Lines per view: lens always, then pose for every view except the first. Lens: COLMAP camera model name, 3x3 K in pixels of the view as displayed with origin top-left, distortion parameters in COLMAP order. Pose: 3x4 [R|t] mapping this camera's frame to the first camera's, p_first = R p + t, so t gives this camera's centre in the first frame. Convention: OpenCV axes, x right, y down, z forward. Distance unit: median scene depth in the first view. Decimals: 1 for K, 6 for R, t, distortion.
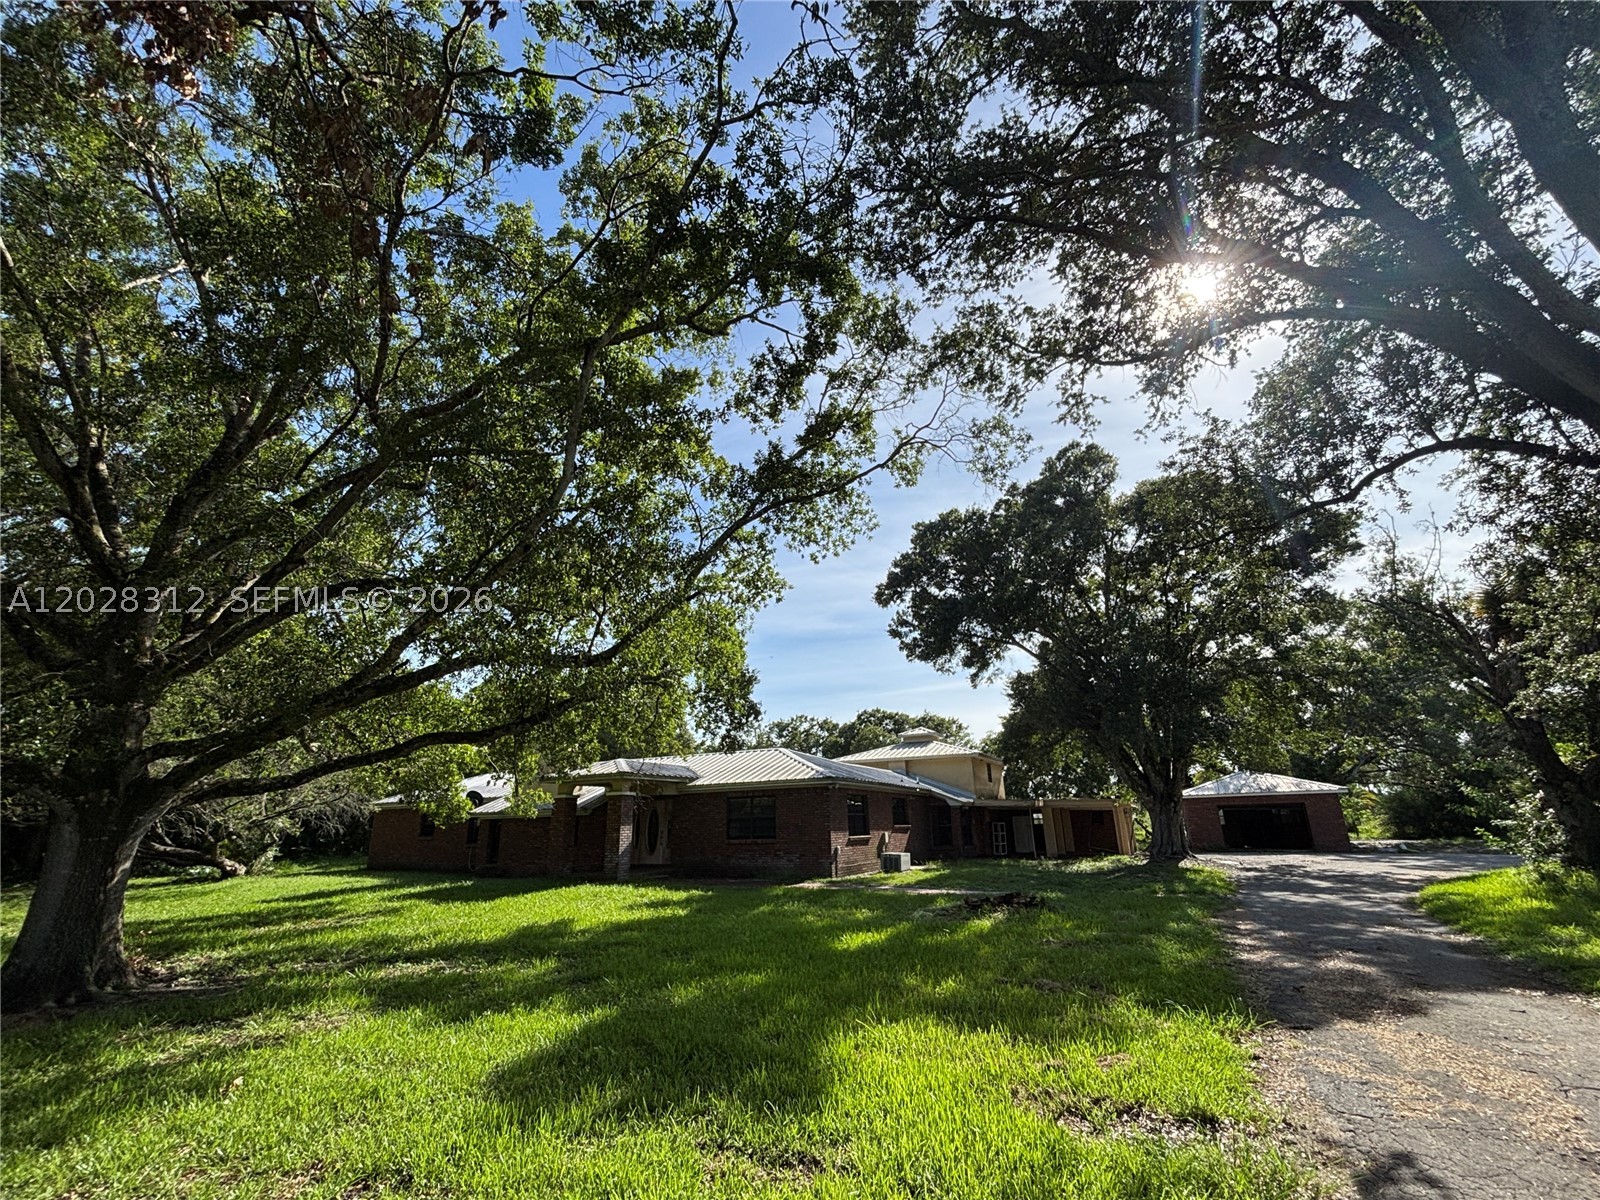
lens RADIAL K [[602.0, 0, 791.3], [0, 602.0, 602.1], [0, 0, 1]] dist [0.002921, -0.000066]
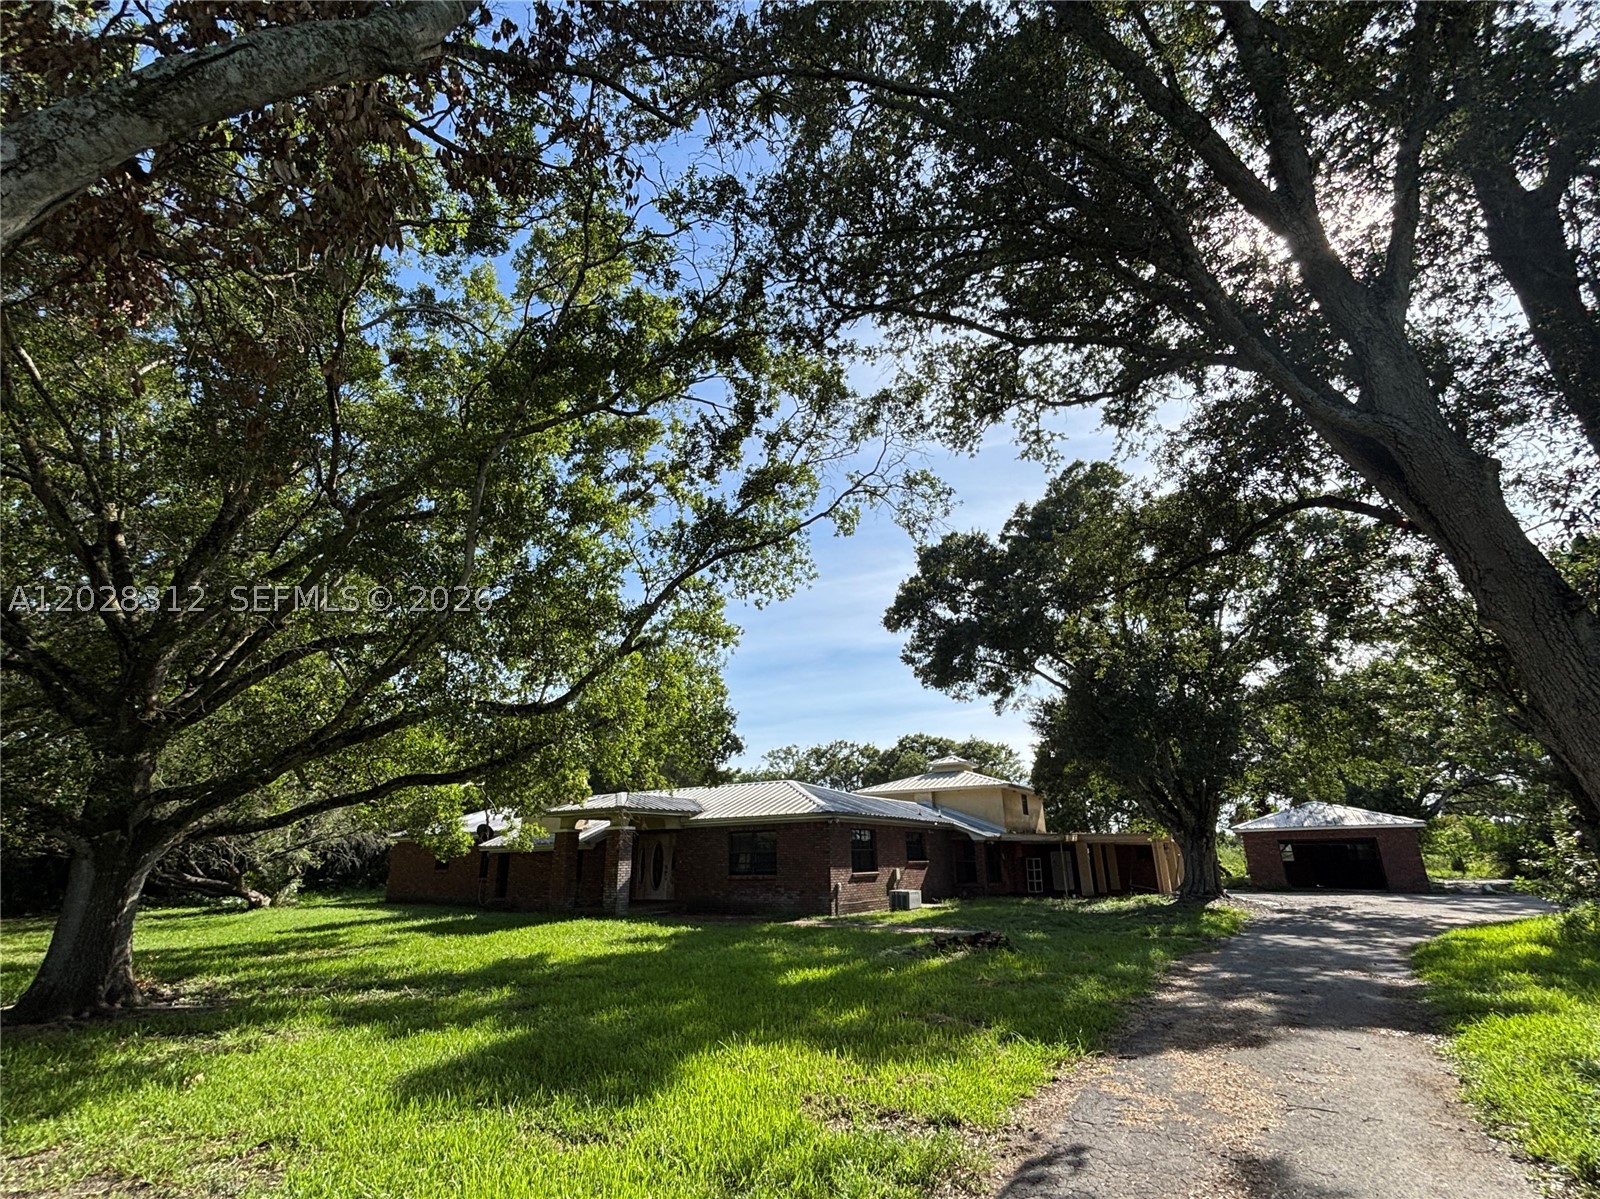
lens RADIAL K [[645.0, 0, 805.1], [0, 645.0, 595.0], [0, 0, 1]] dist [0.000320, 0.000679]
pose [[0.997782, -0.020627, -0.063293, 0.109458], [0.018565, 0.999283, -0.032996, -0.030443], [0.063928, 0.031748, 0.997449, -0.068218]]
